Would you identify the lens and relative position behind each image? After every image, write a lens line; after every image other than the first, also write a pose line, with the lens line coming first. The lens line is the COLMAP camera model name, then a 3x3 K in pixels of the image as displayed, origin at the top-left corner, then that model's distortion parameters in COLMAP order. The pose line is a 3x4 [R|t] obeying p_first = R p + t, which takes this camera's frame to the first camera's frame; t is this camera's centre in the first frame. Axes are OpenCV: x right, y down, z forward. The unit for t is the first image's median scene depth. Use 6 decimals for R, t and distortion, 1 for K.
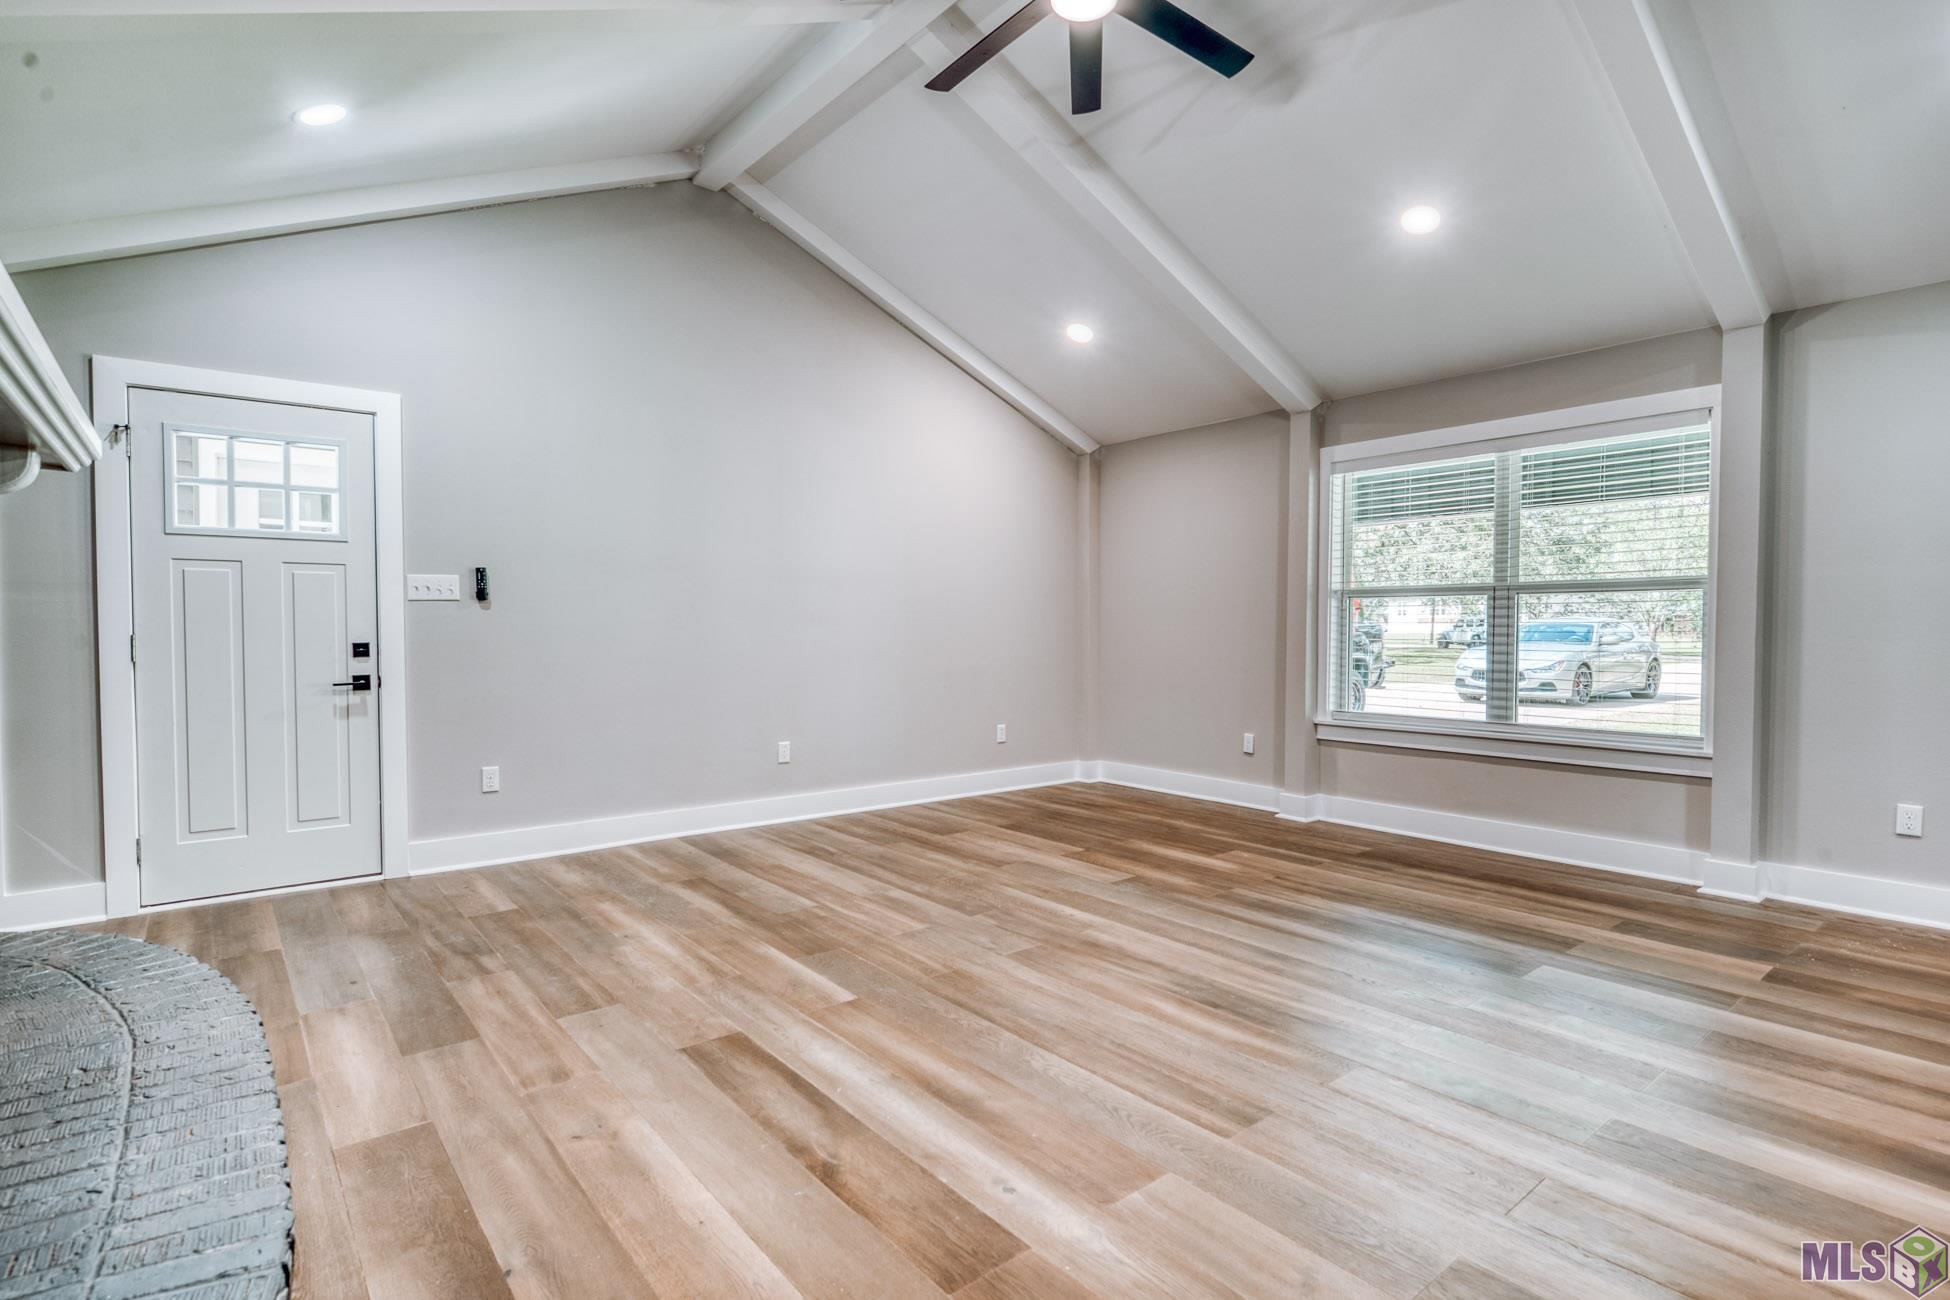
lens RADIAL K [[947.5, 0, 980.7], [0, 947.5, 644.0], [0, 0, 1]] dist [0.001635, -0.000471]
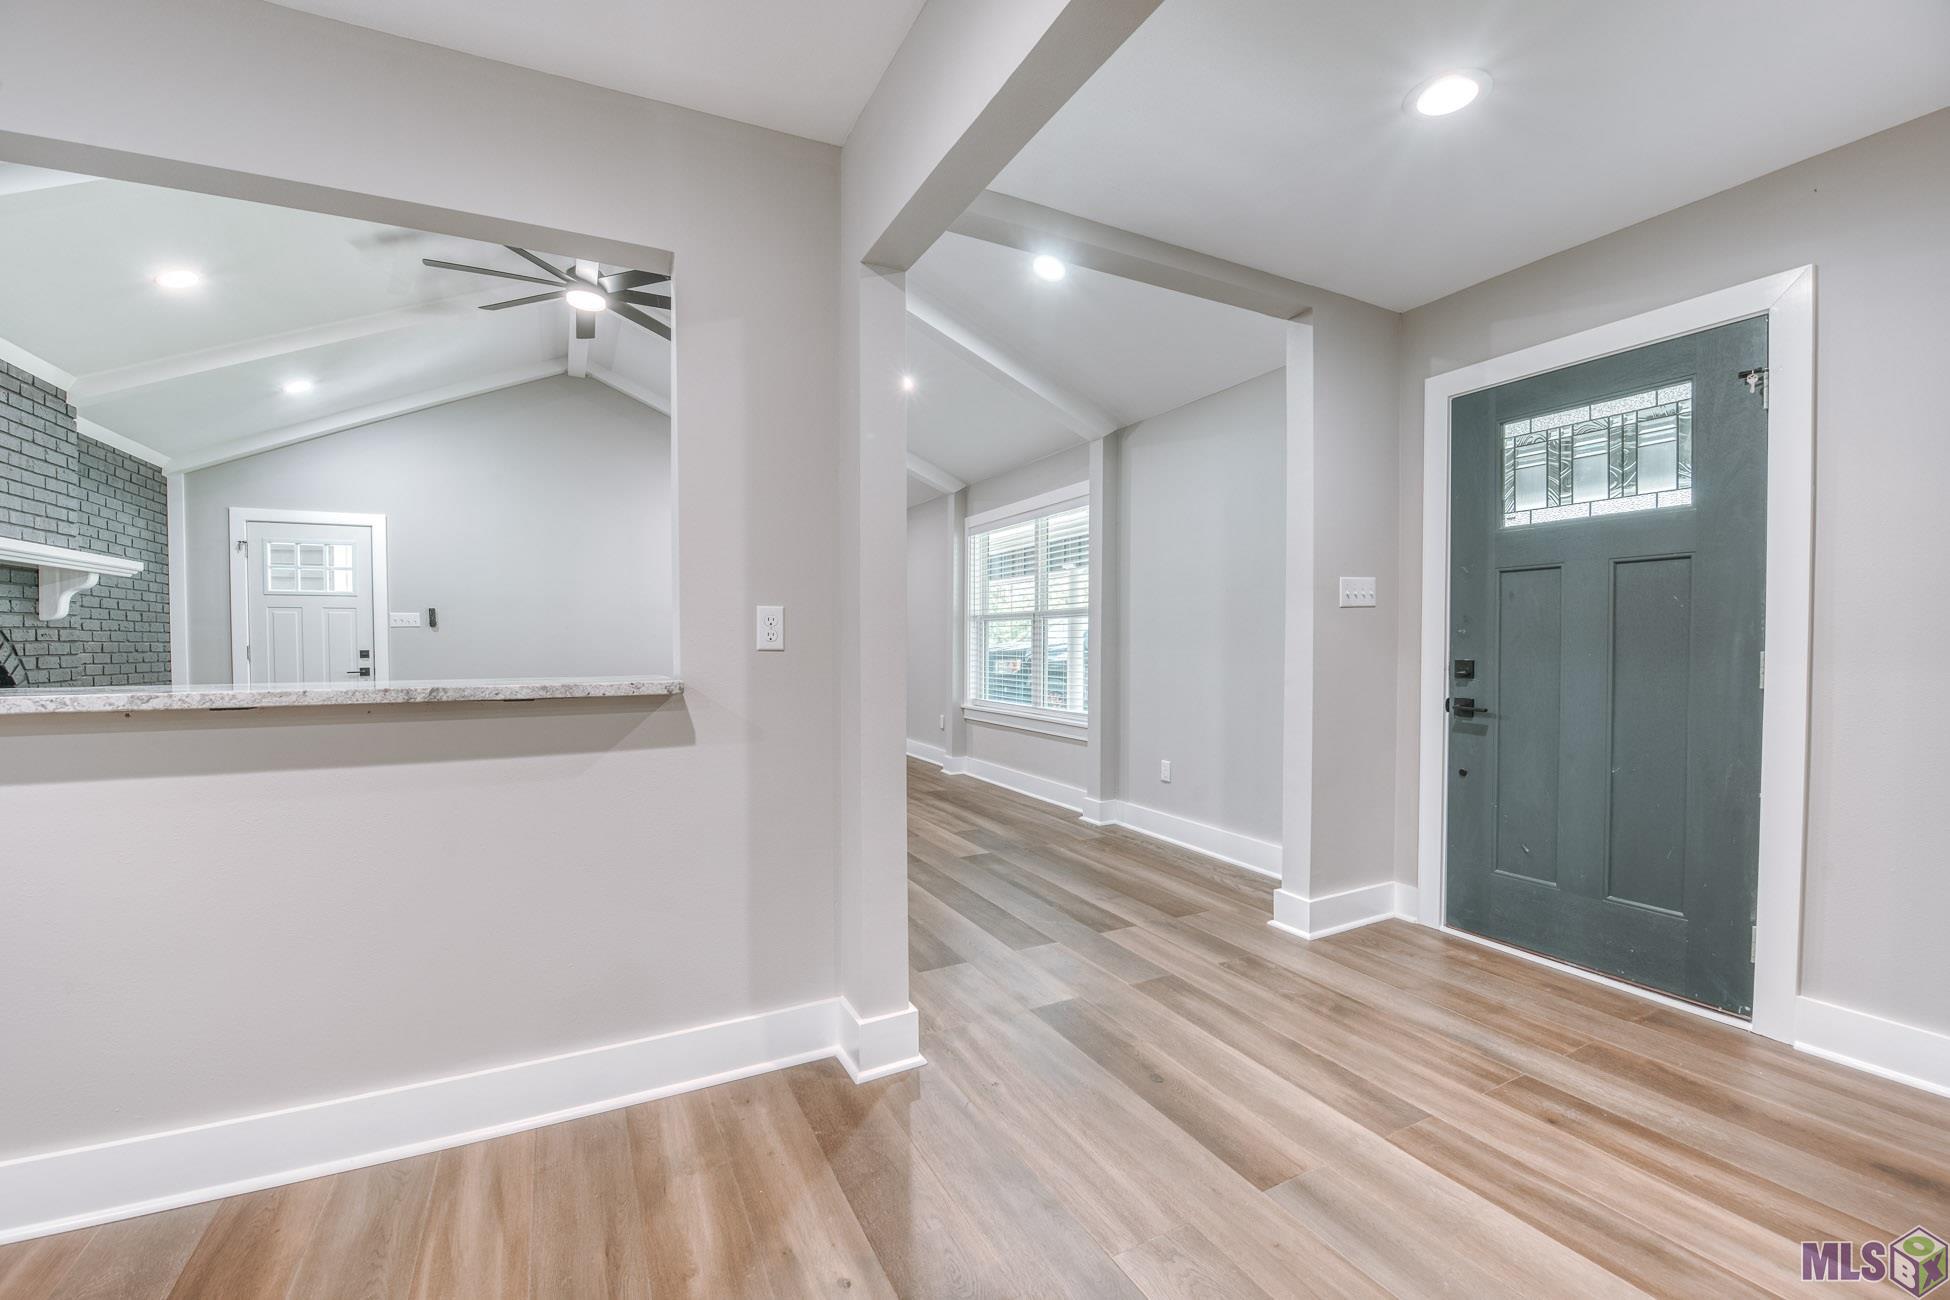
lens RADIAL K [[812.9, 0, 968.8], [0, 812.9, 652.8], [0, 0, 1]] dist [-0.001576, -0.000358]
pose [[0.973553, 0.002771, -0.228445, 0.846120], [-0.003109, 0.999995, -0.001121, 0.001620], [0.228441, 0.001802, 0.973556, -0.270747]]
